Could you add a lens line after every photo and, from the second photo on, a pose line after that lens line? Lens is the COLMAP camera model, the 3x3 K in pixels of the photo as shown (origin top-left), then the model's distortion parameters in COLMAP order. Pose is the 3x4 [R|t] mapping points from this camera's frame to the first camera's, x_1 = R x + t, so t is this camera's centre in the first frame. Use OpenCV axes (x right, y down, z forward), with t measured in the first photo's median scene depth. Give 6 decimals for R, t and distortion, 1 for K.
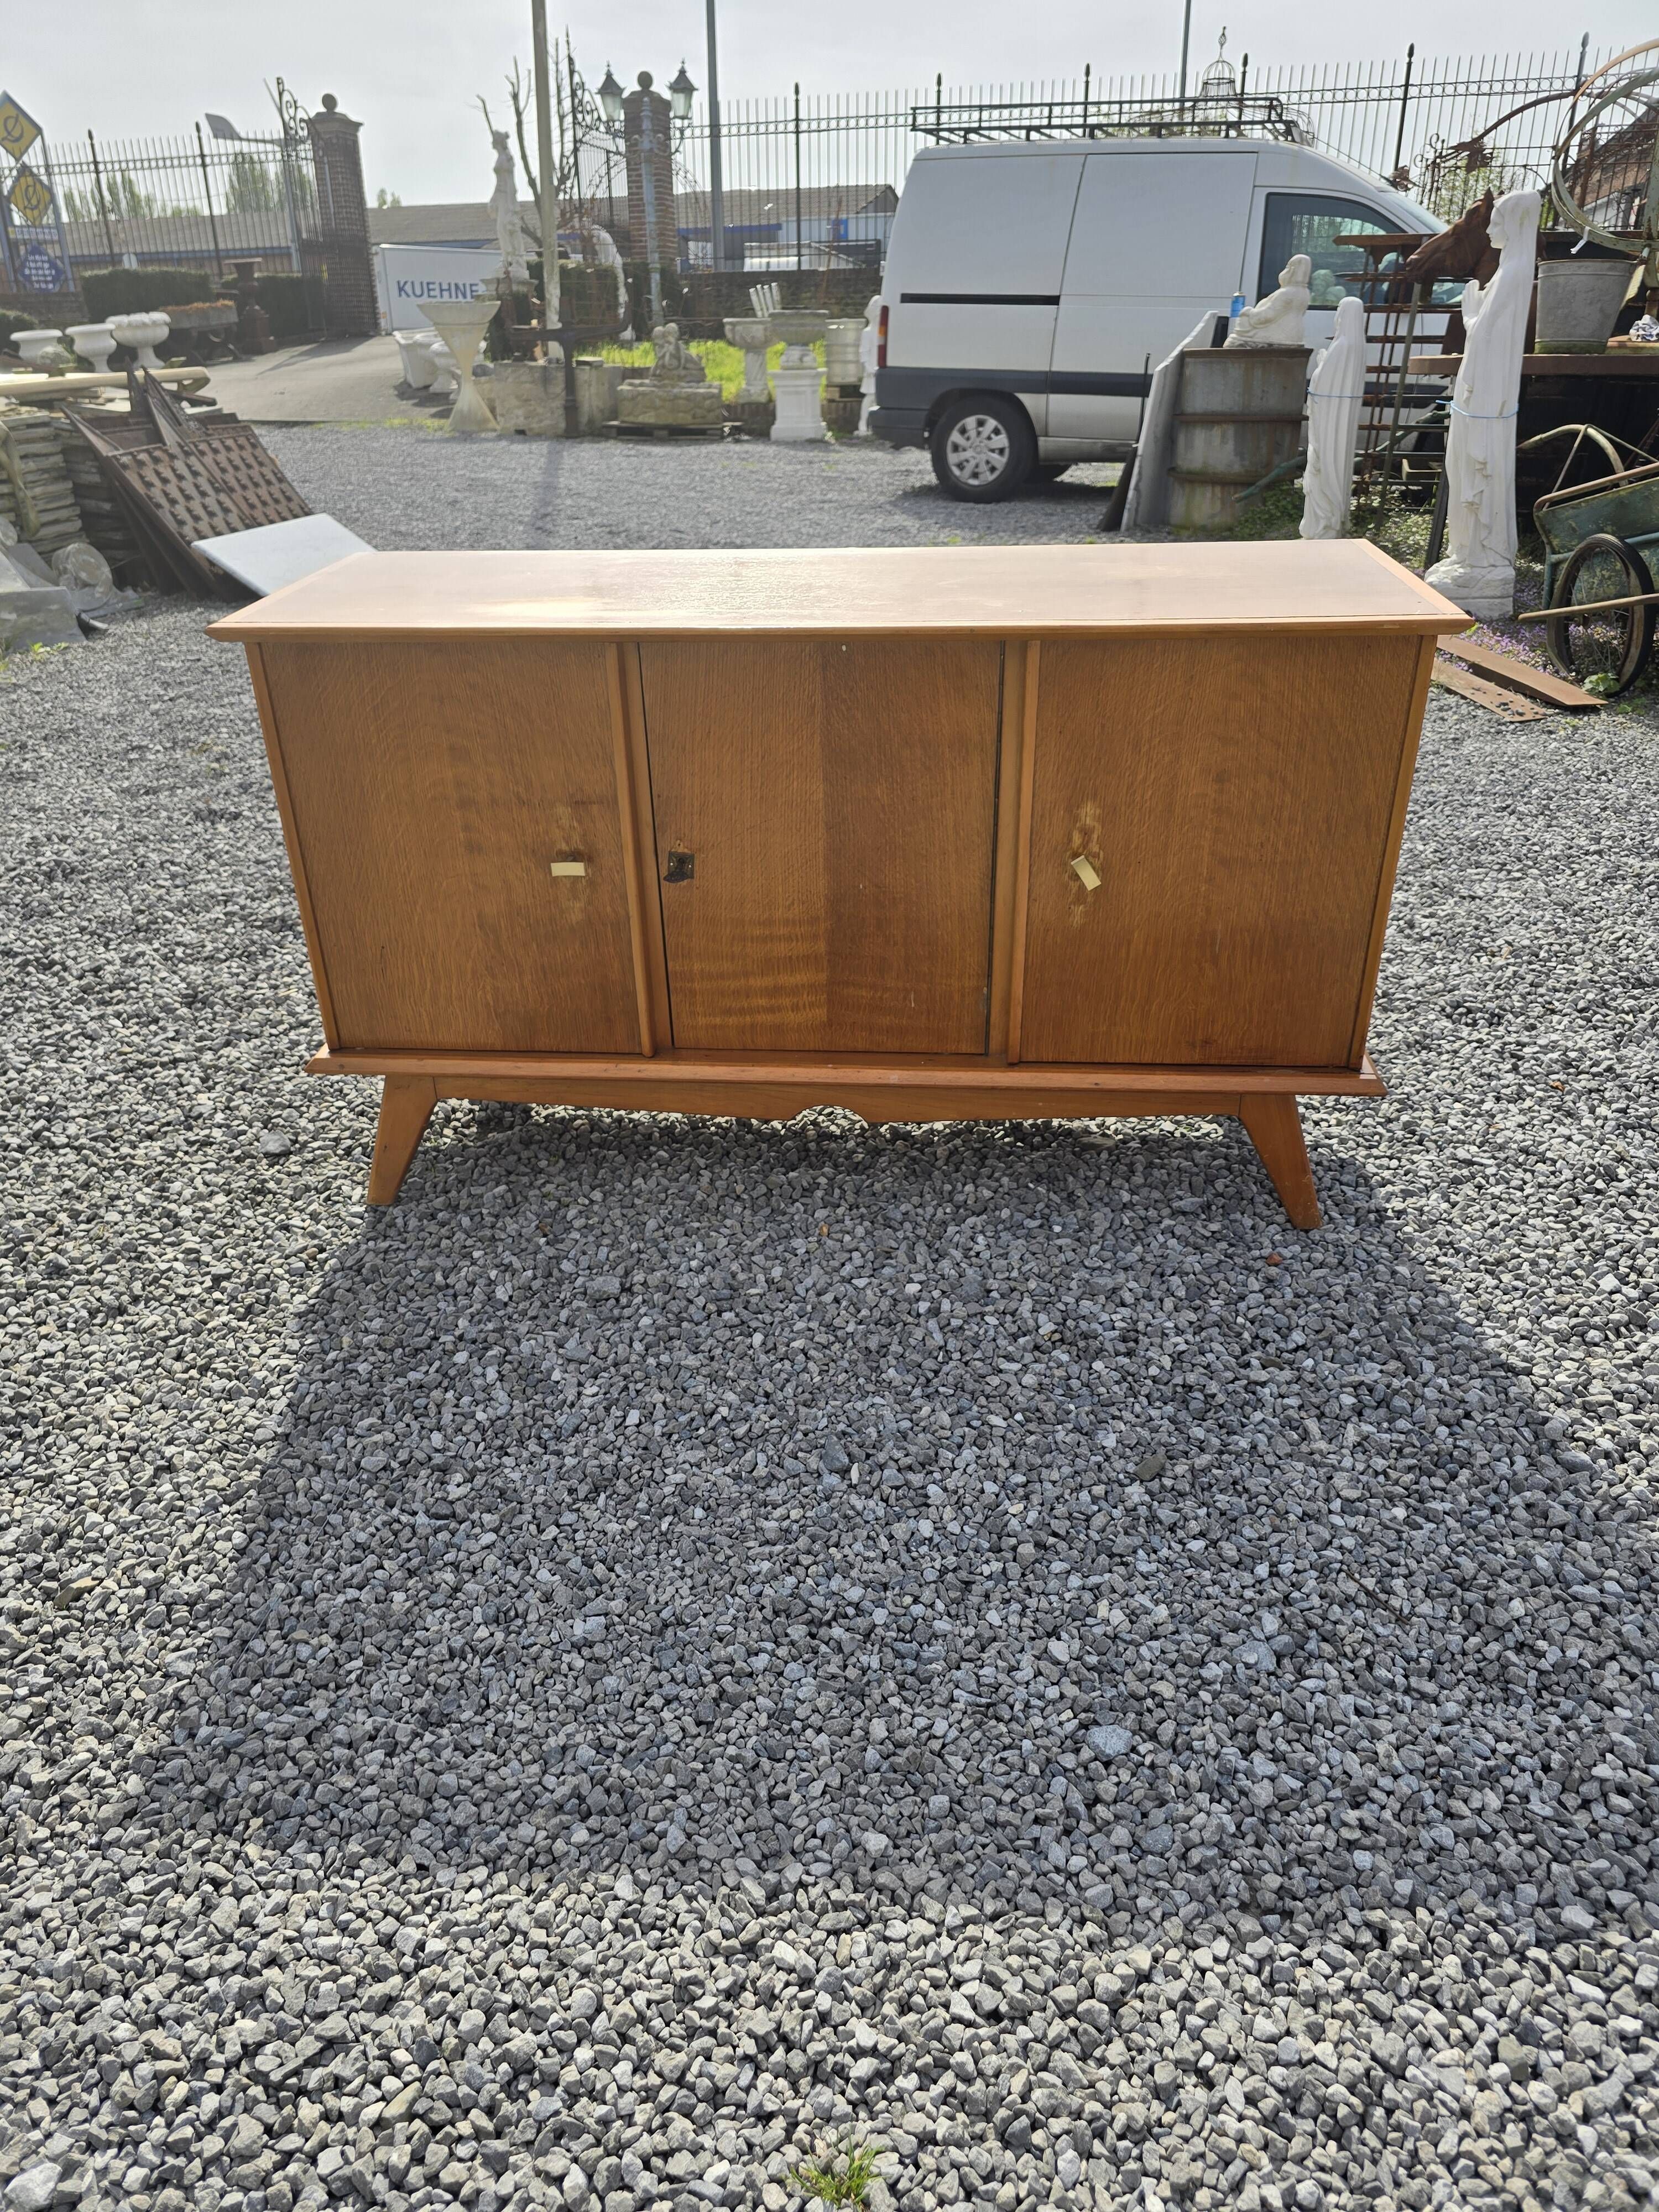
lens RADIAL K [[1472.7, 0, 814.6], [0, 1472.7, 1094.4], [0, 0, 1]] dist [0.059218, -0.053982]
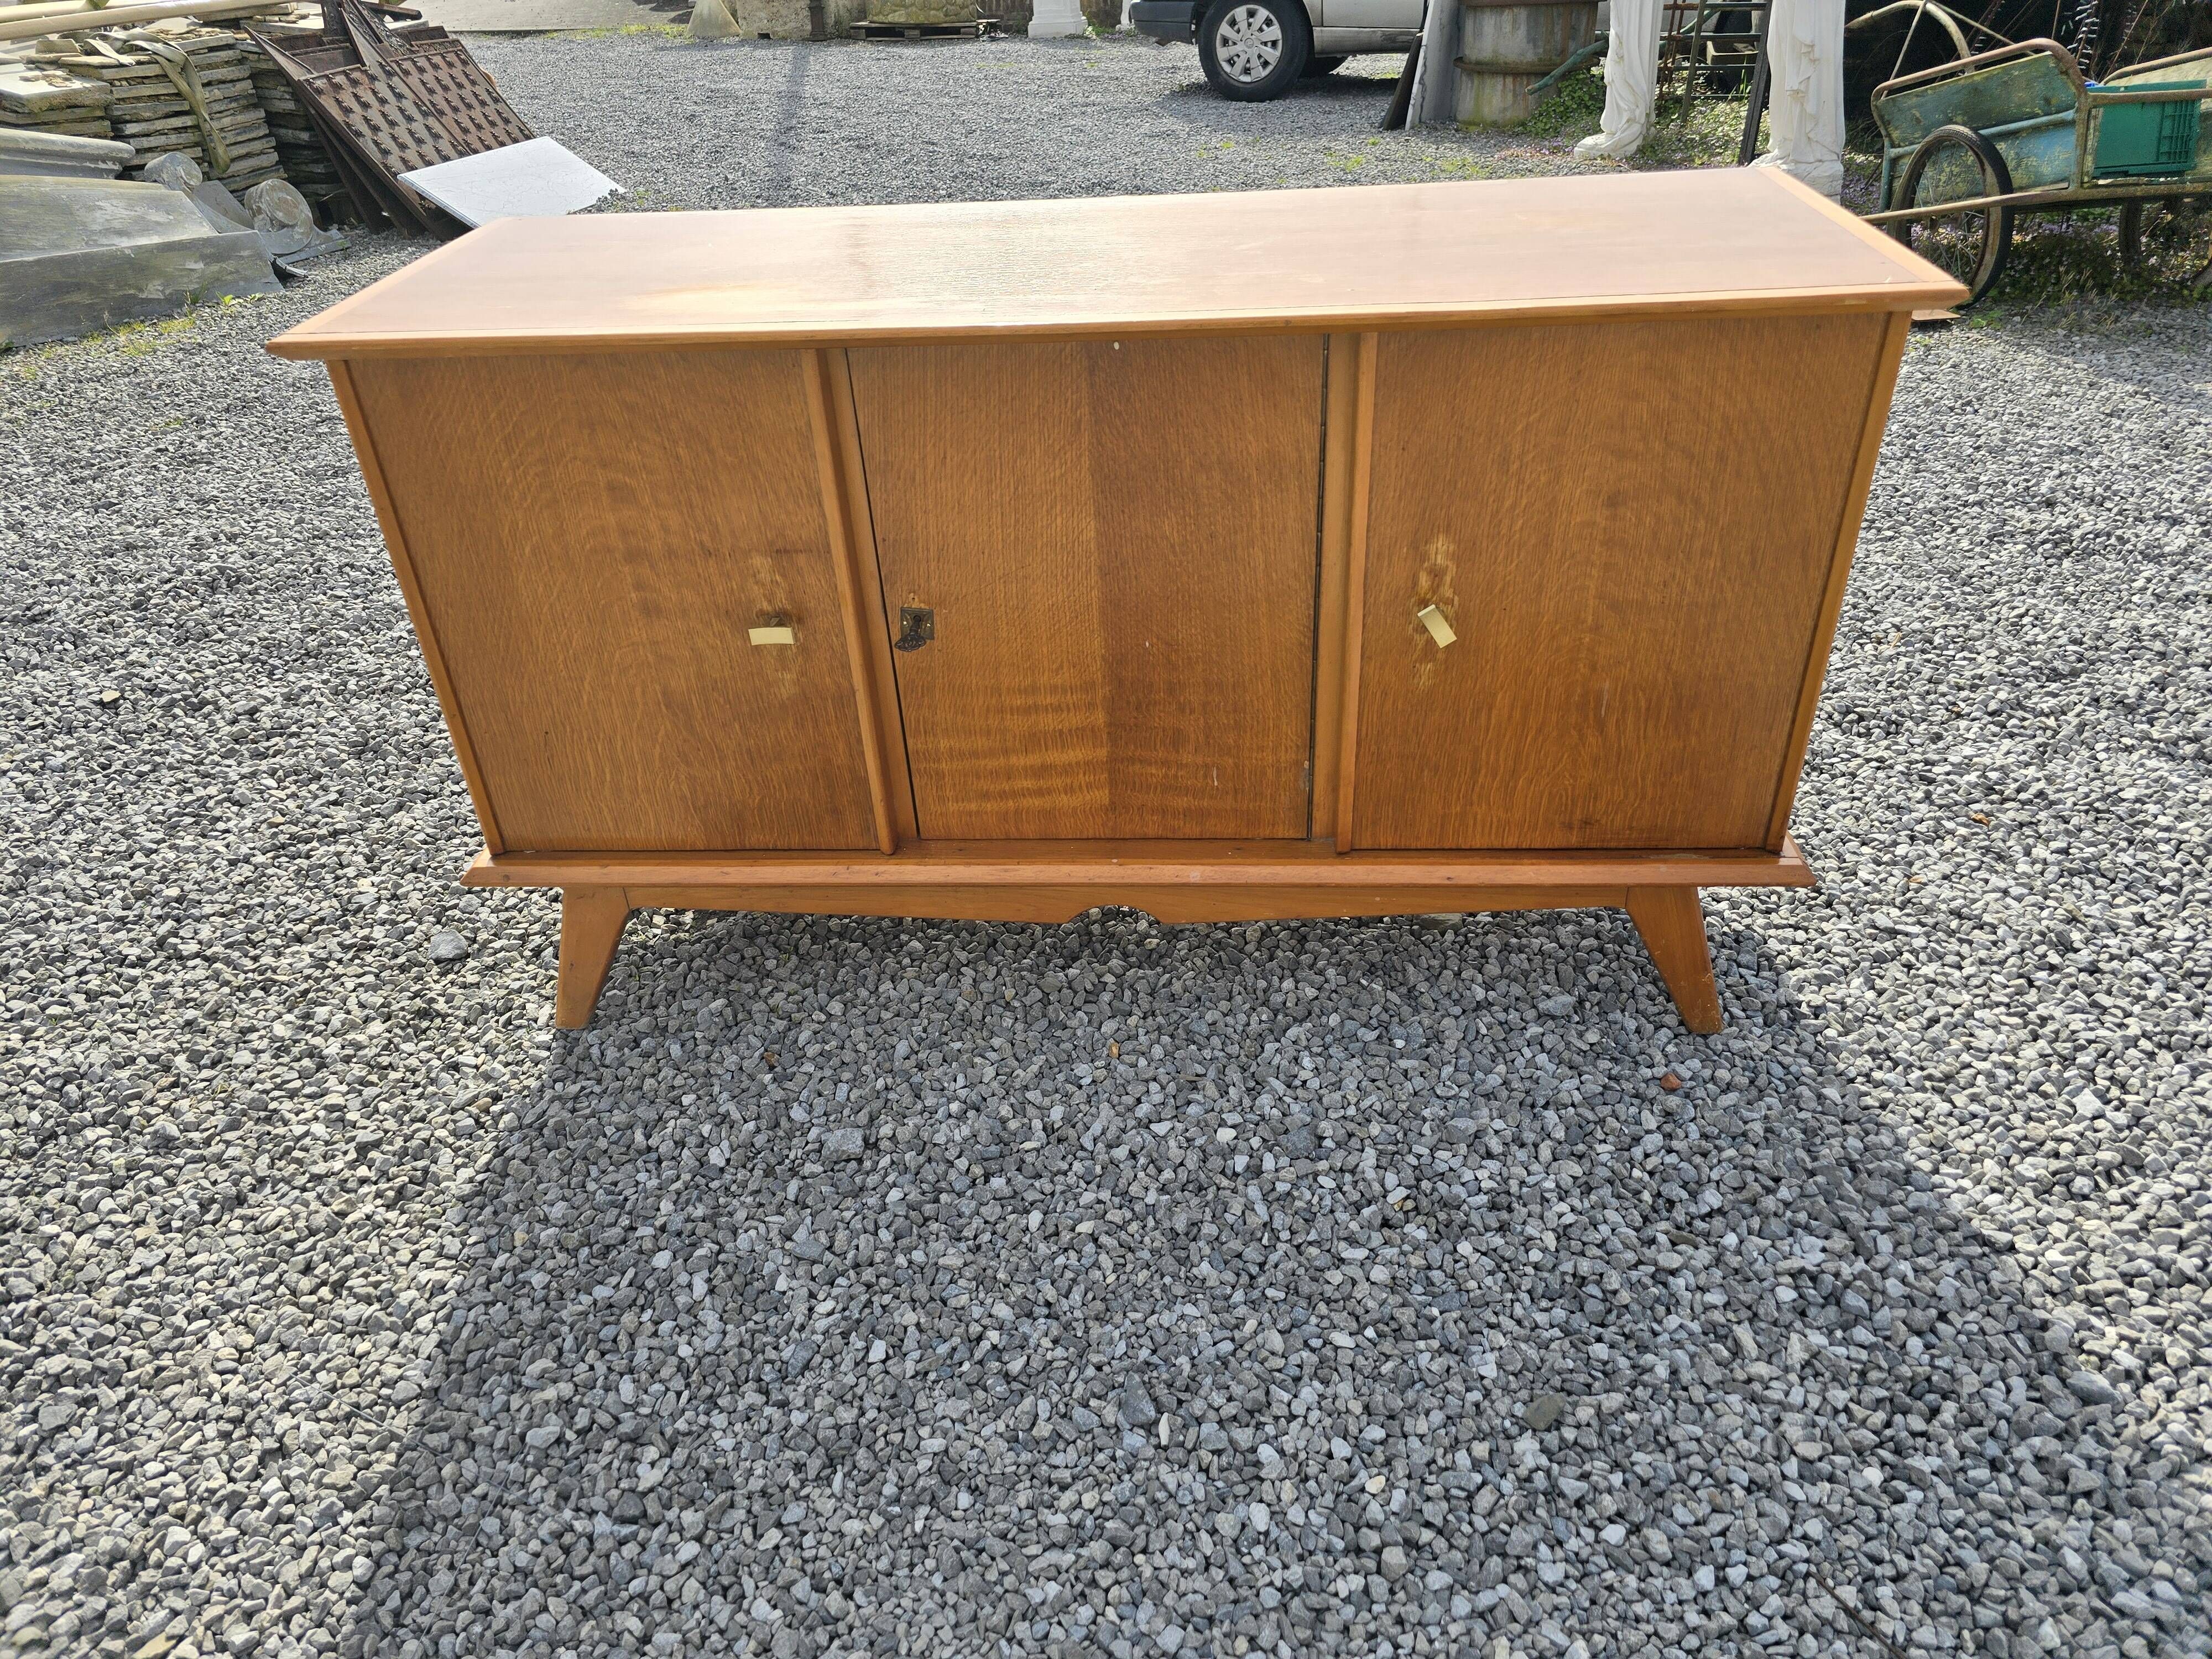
lens RADIAL K [[1472.7, 0, 1107.2], [0, 1472.7, 799.1], [0, 0, 1]] dist [0.059218, -0.053982]
pose [[0.999477, -0.031905, 0.005303, 0.003240], [0.031528, 0.997681, 0.060323, -0.104916], [-0.007215, -0.060124, 0.998165, 0.208322]]
